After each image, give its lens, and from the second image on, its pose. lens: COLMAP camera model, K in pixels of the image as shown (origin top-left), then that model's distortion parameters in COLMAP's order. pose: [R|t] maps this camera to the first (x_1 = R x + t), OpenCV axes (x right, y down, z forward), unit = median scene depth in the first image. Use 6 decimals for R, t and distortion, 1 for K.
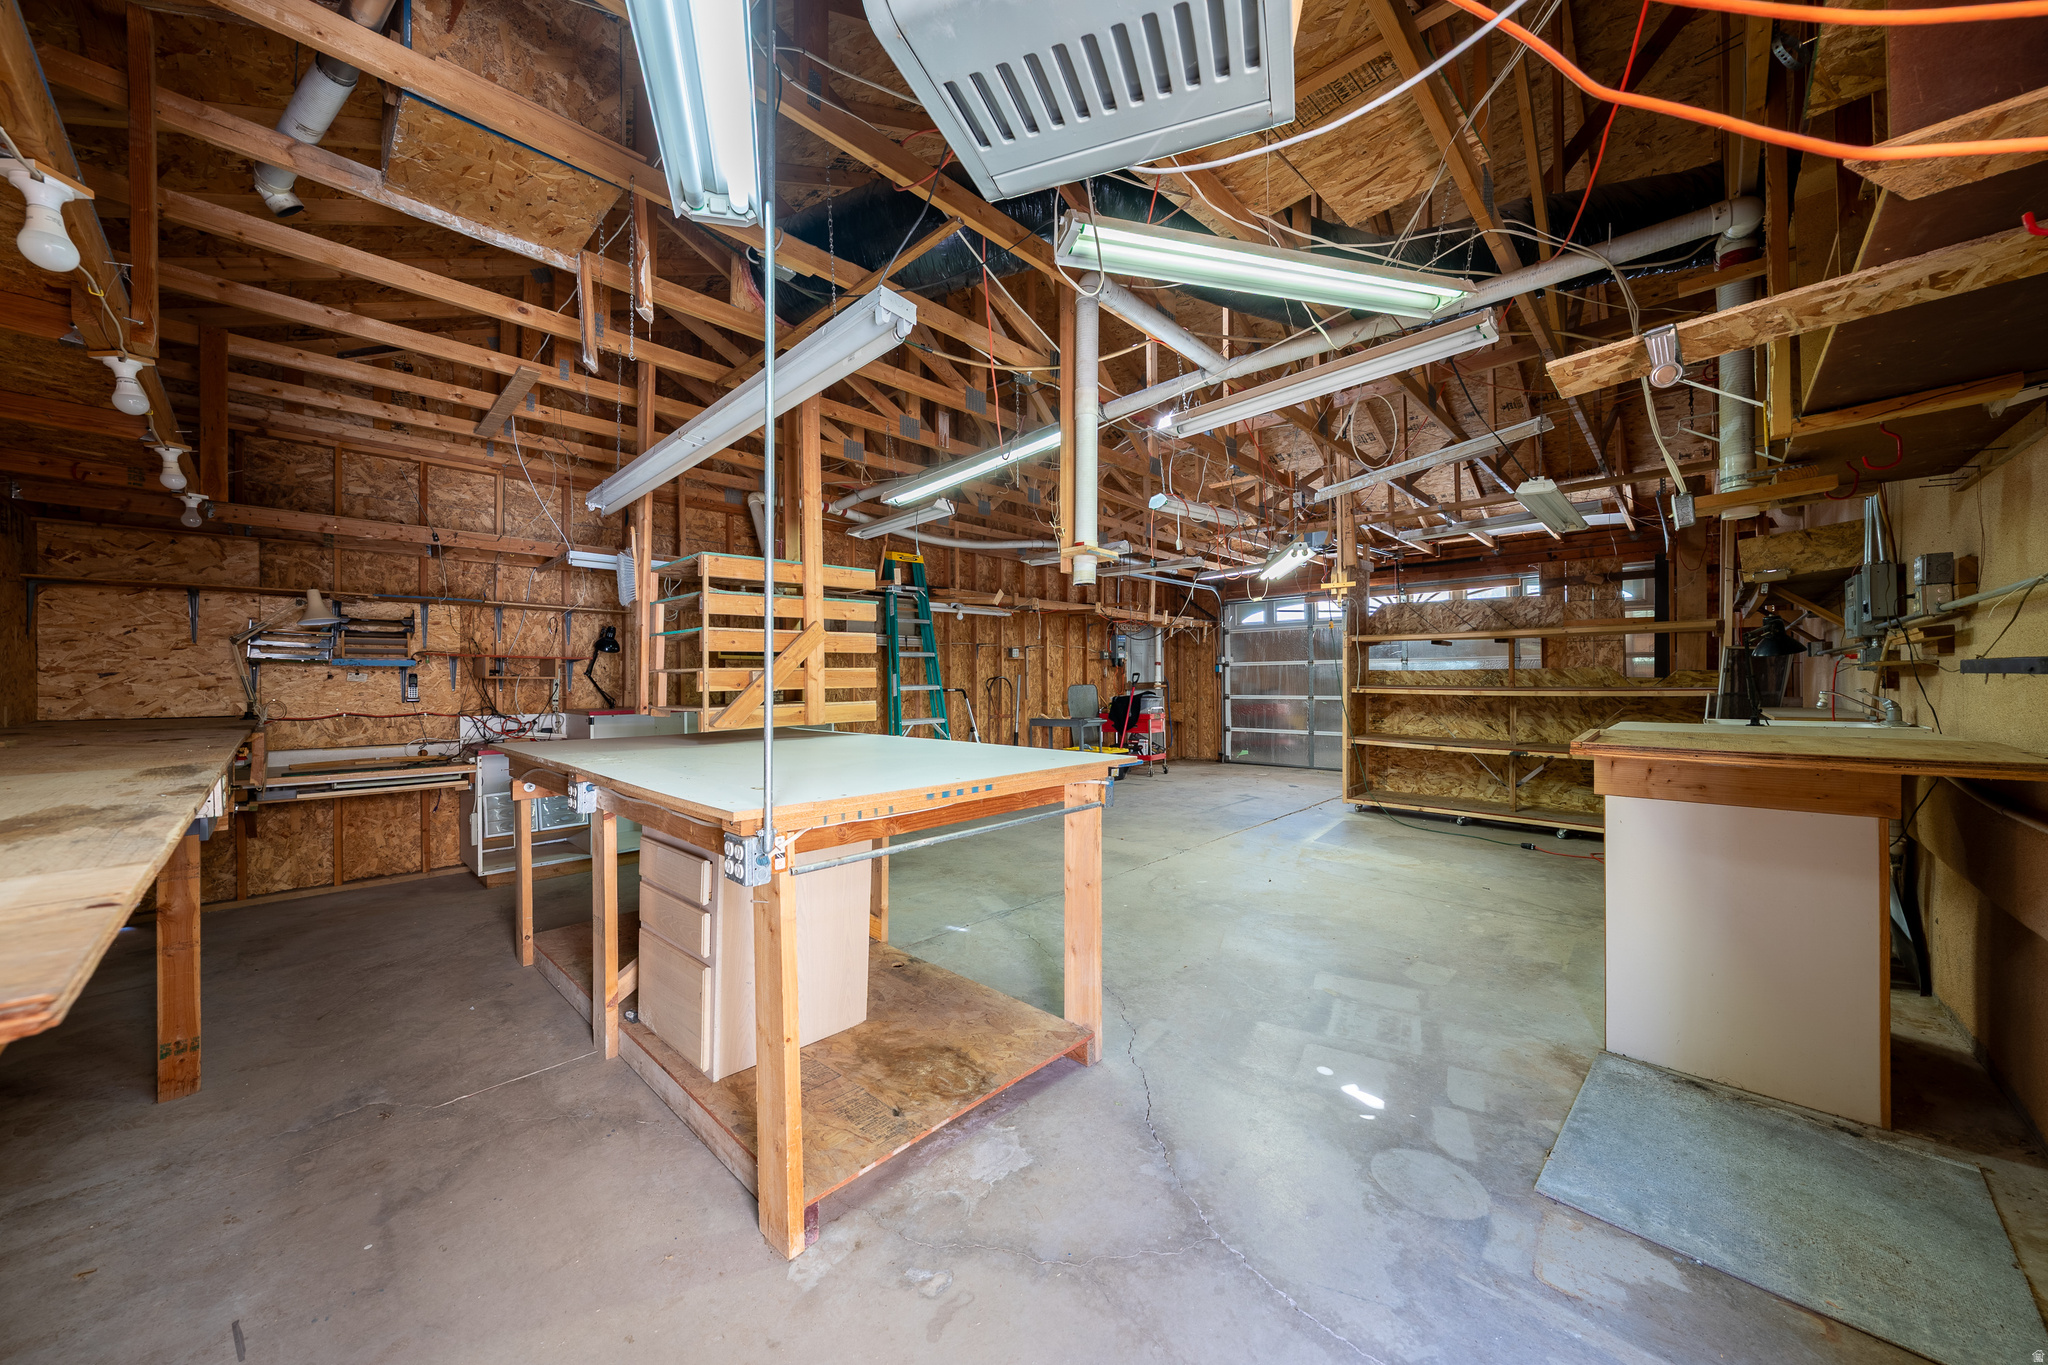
lens RADIAL K [[720.0, 0, 1016.2], [0, 720.0, 677.9], [0, 0, 1]] dist [-0.000222, -0.000033]
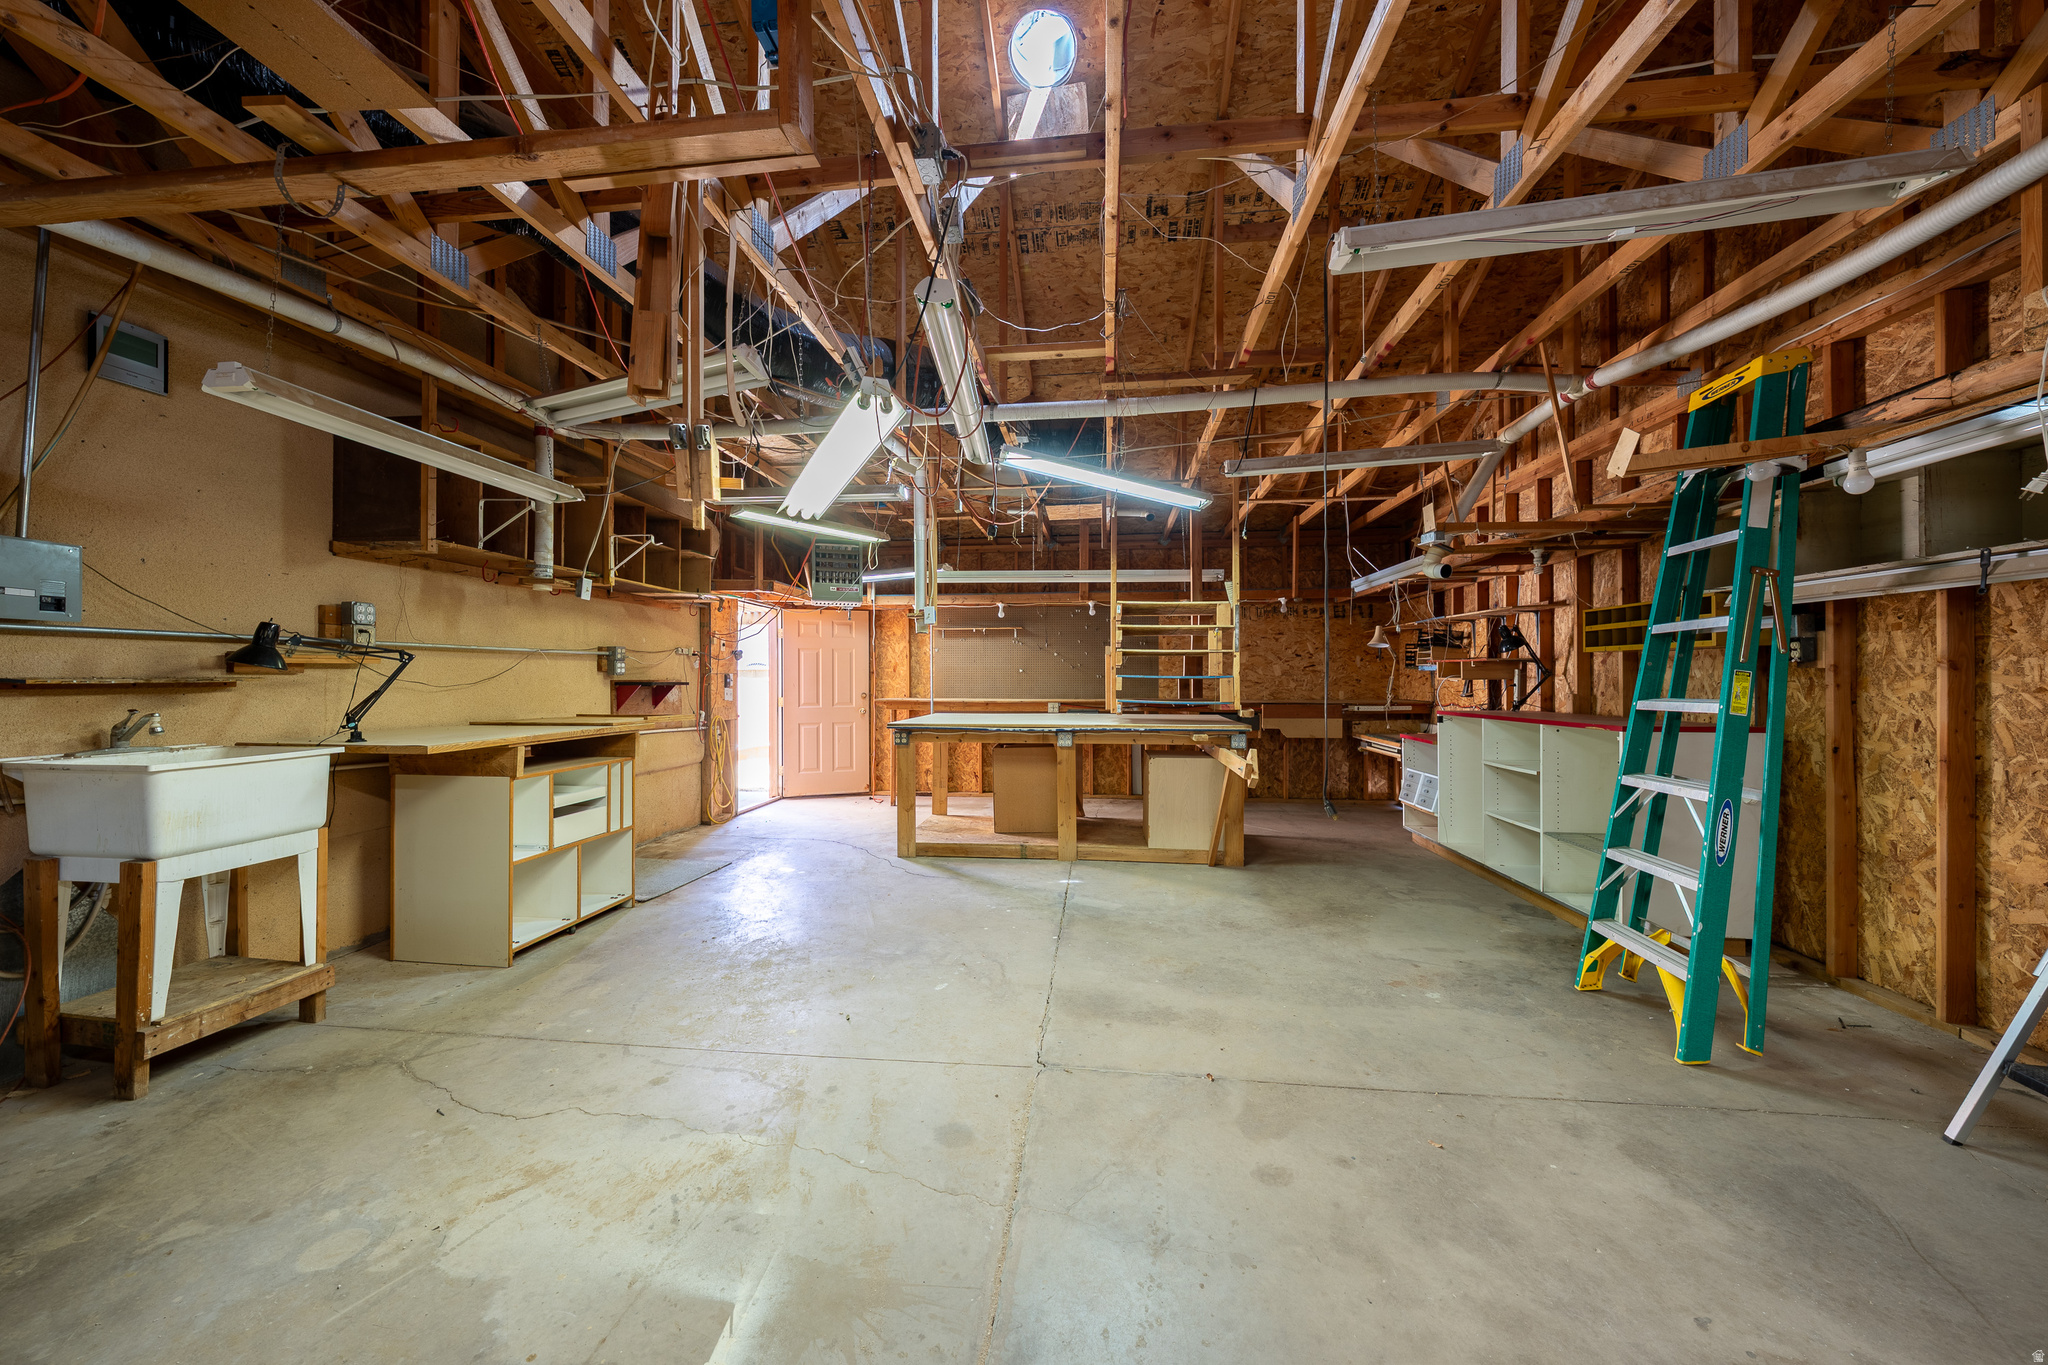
lens RADIAL K [[720.0, 0, 1016.2], [0, 720.0, 677.9], [0, 0, 1]] dist [-0.000222, -0.000033]
pose [[-0.801239, 0.008107, -0.598289, 0.669768], [0.007767, 0.999965, 0.003148, -0.011997], [0.598294, -0.002124, -0.801274, 1.754845]]
